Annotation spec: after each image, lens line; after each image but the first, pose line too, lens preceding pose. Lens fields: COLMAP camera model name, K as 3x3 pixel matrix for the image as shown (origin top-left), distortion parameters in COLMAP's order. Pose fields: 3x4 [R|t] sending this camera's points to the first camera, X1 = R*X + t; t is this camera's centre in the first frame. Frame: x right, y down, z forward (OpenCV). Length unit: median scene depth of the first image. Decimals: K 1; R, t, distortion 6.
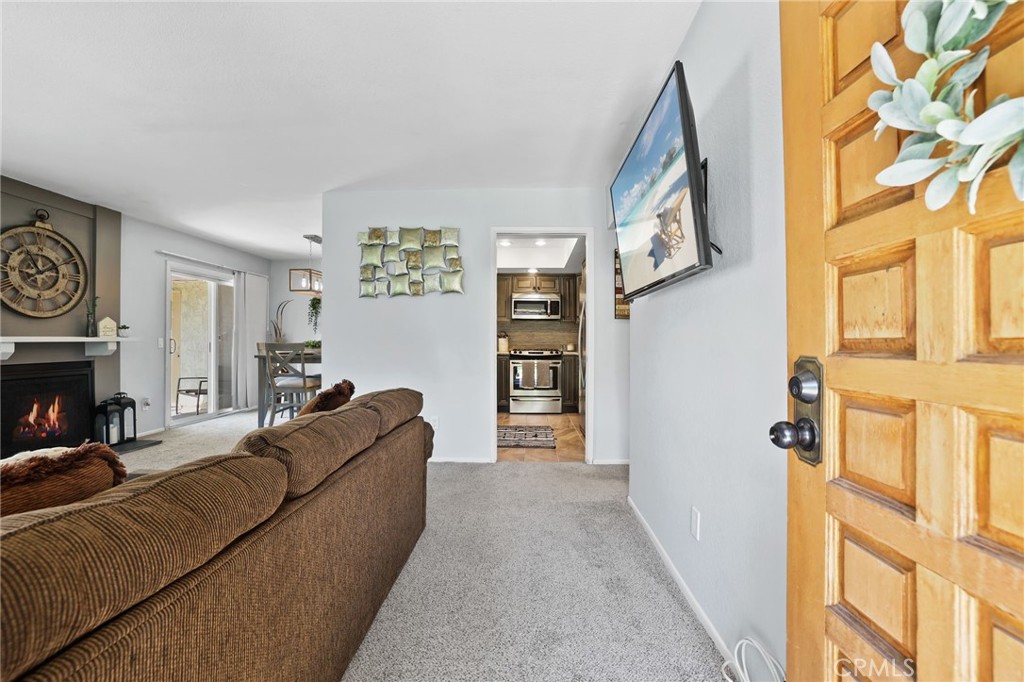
lens RADIAL K [[440.9, 0, 512.5], [0, 440.9, 338.7], [0, 0, 1]] dist [-0.045929, 0.016394]
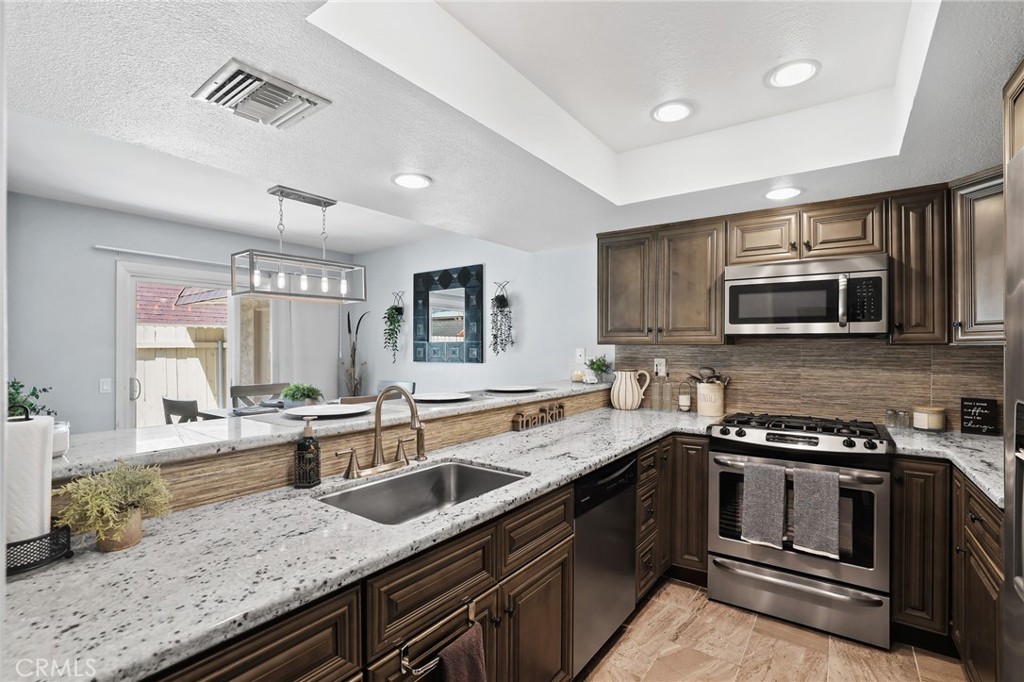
lens RADIAL K [[464.6, 0, 513.2], [0, 464.6, 347.5], [0, 0, 1]] dist [-0.049684, 0.021428]
pose [[0.828589, -0.001985, -0.559854, 0.106388], [0.002478, 0.999997, 0.000122, -0.054363], [0.559852, -0.001489, 0.828591, 0.892631]]
